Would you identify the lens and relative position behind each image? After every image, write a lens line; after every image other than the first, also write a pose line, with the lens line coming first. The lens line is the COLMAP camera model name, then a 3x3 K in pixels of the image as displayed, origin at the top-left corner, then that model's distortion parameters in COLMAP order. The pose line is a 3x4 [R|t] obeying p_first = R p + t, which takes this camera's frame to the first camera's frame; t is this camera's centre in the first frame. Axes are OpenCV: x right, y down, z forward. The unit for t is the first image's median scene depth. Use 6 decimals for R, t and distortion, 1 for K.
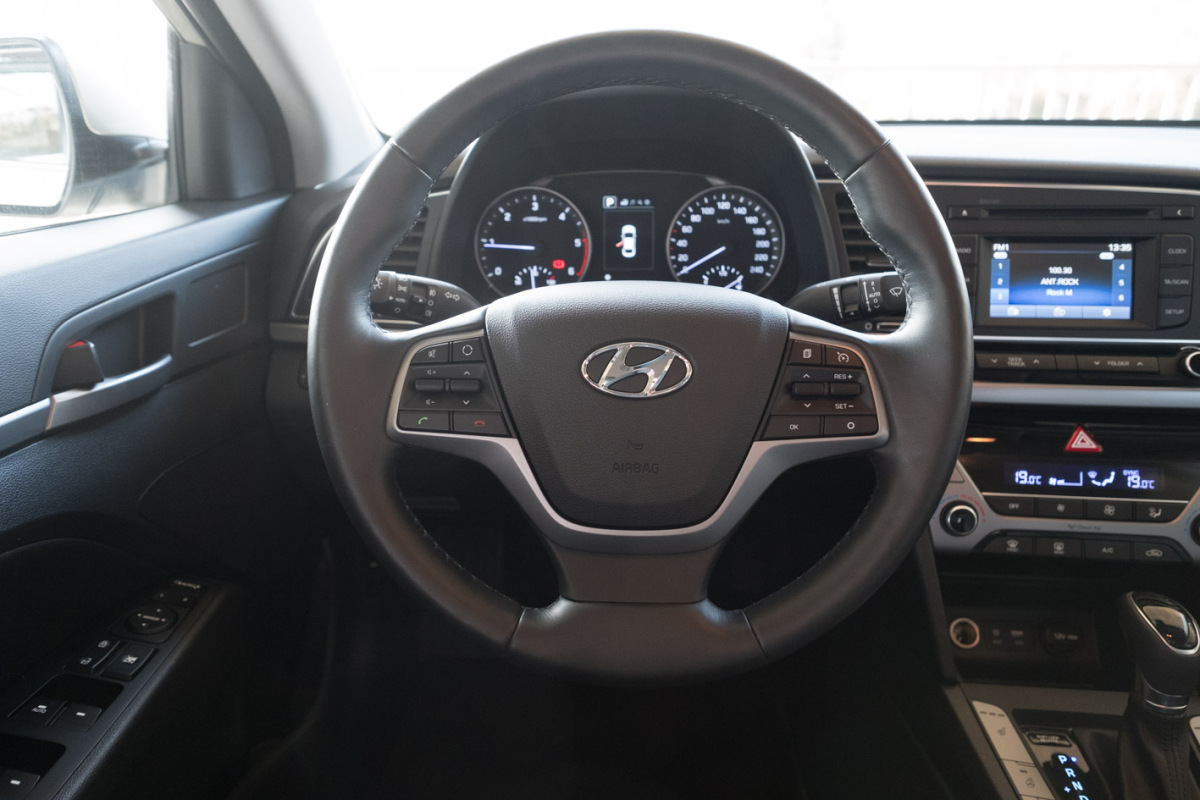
lens RADIAL K [[786.7, 0, 585.6], [0, 786.7, 394.0], [0, 0, 1]] dist [-0.005705, 0.001134]
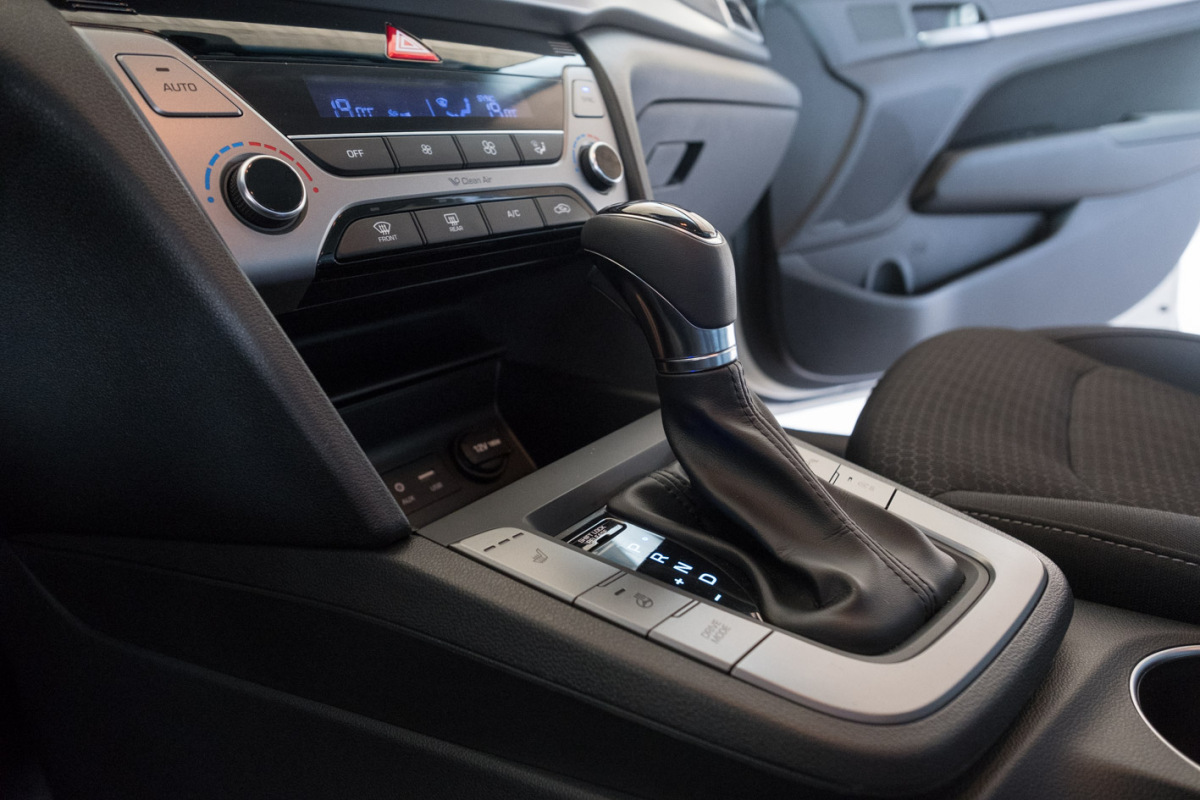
lens RADIAL K [[751.0, 0, 603.3], [0, 751.0, 395.4], [0, 0, 1]] dist [-0.006915, 0.002149]
pose [[0.520819, -0.261852, 0.812515, 0.201065], [0.375095, 0.925187, 0.057729, 0.303557], [-0.766845, 0.274704, 0.580075, 0.632719]]
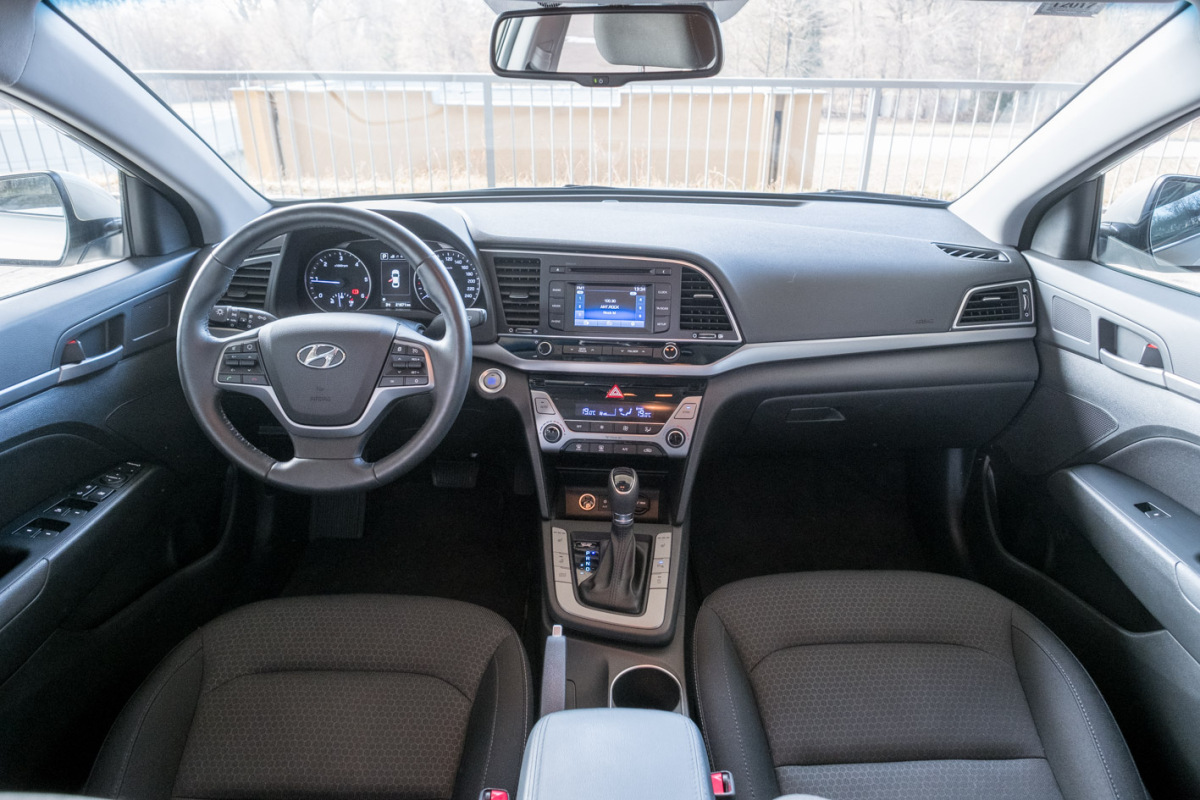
lens RADIAL K [[751.0, 0, 603.3], [0, 751.0, 395.4], [0, 0, 1]] dist [-0.006915, 0.002149]
pose [[0.999521, 0.002126, 0.030880, 0.531357], [-0.003341, 0.999220, 0.039354, -0.003671], [-0.030772, -0.039438, 0.998748, -0.784247]]
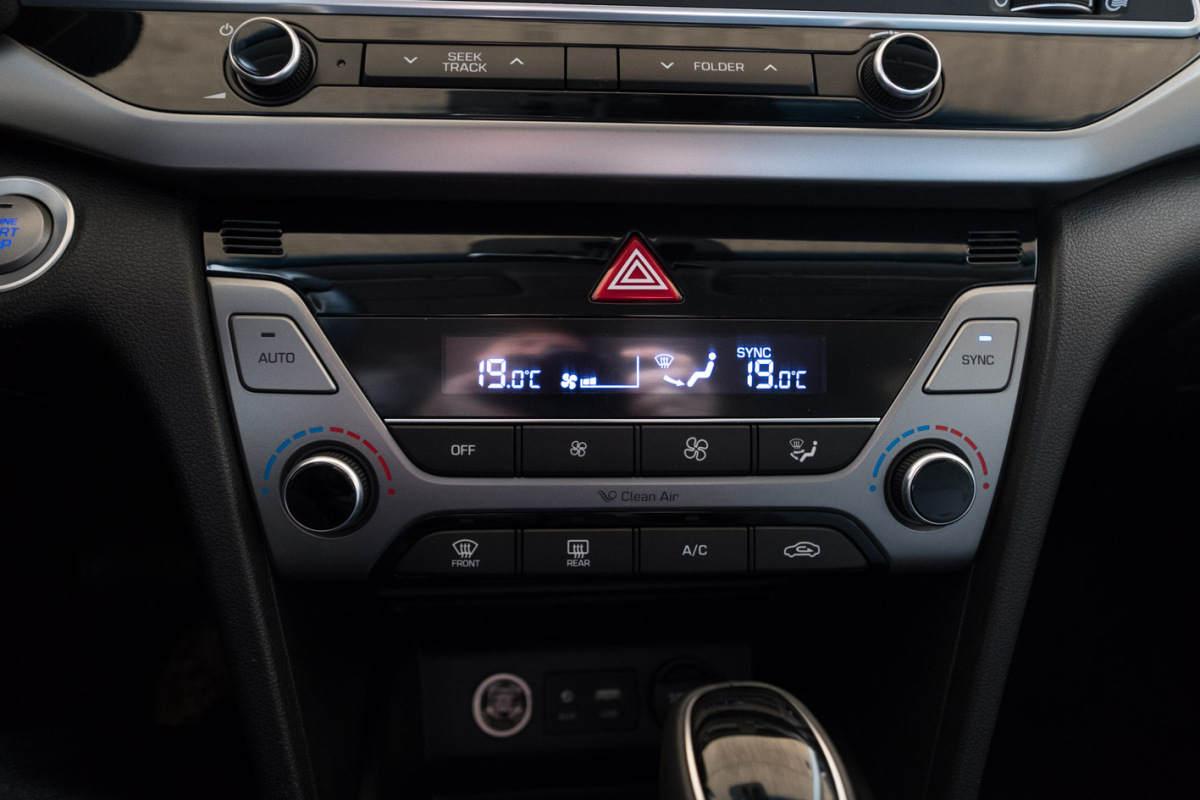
lens RADIAL K [[751.0, 0, 603.3], [0, 751.0, 395.4], [0, 0, 1]] dist [-0.006915, 0.002149]
pose [[0.981935, -0.036887, 0.185590, 0.529384], [0.023441, 0.996973, 0.074132, 0.088905], [-0.187762, -0.068442, 0.979827, 0.617572]]
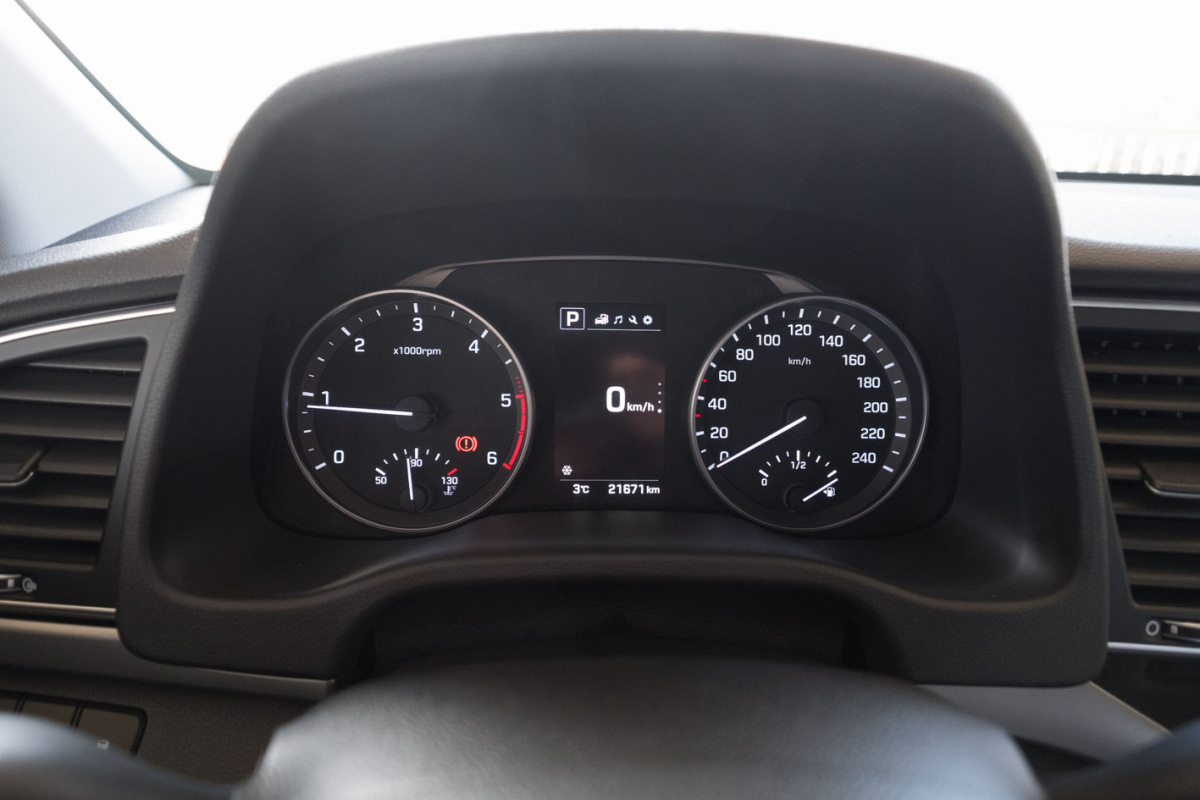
lens RADIAL K [[751.0, 0, 603.3], [0, 751.0, 395.4], [0, 0, 1]] dist [-0.006915, 0.002149]
pose [[0.996358, 0.006570, 0.085015, 0.011936], [-0.003848, 0.999476, -0.032139, -0.207038], [-0.085182, 0.031695, 0.995861, 0.609151]]
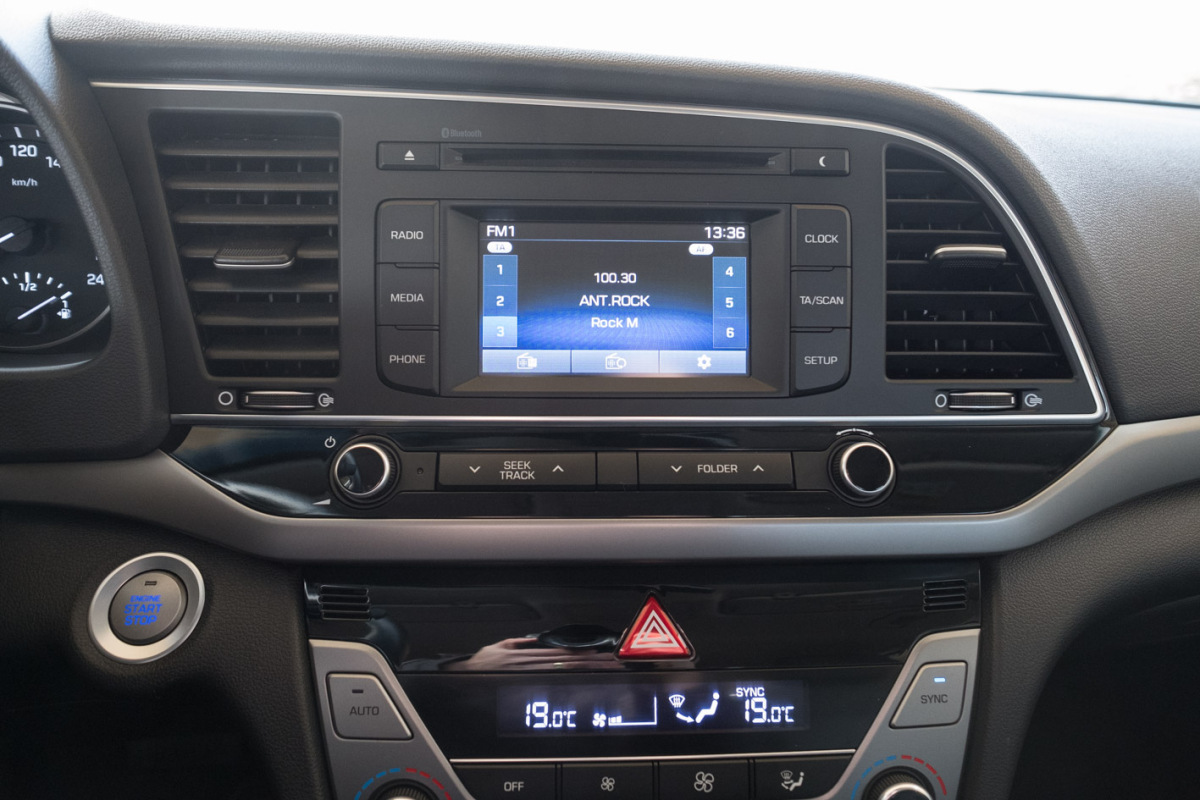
lens RADIAL K [[751.0, 0, 603.3], [0, 751.0, 395.4], [0, 0, 1]] dist [-0.006915, 0.002149]
pose [[0.983260, -0.024583, 0.180540, 0.507670], [0.028266, 0.999441, -0.017858, -0.075082], [-0.180000, 0.022663, 0.983406, 0.535628]]
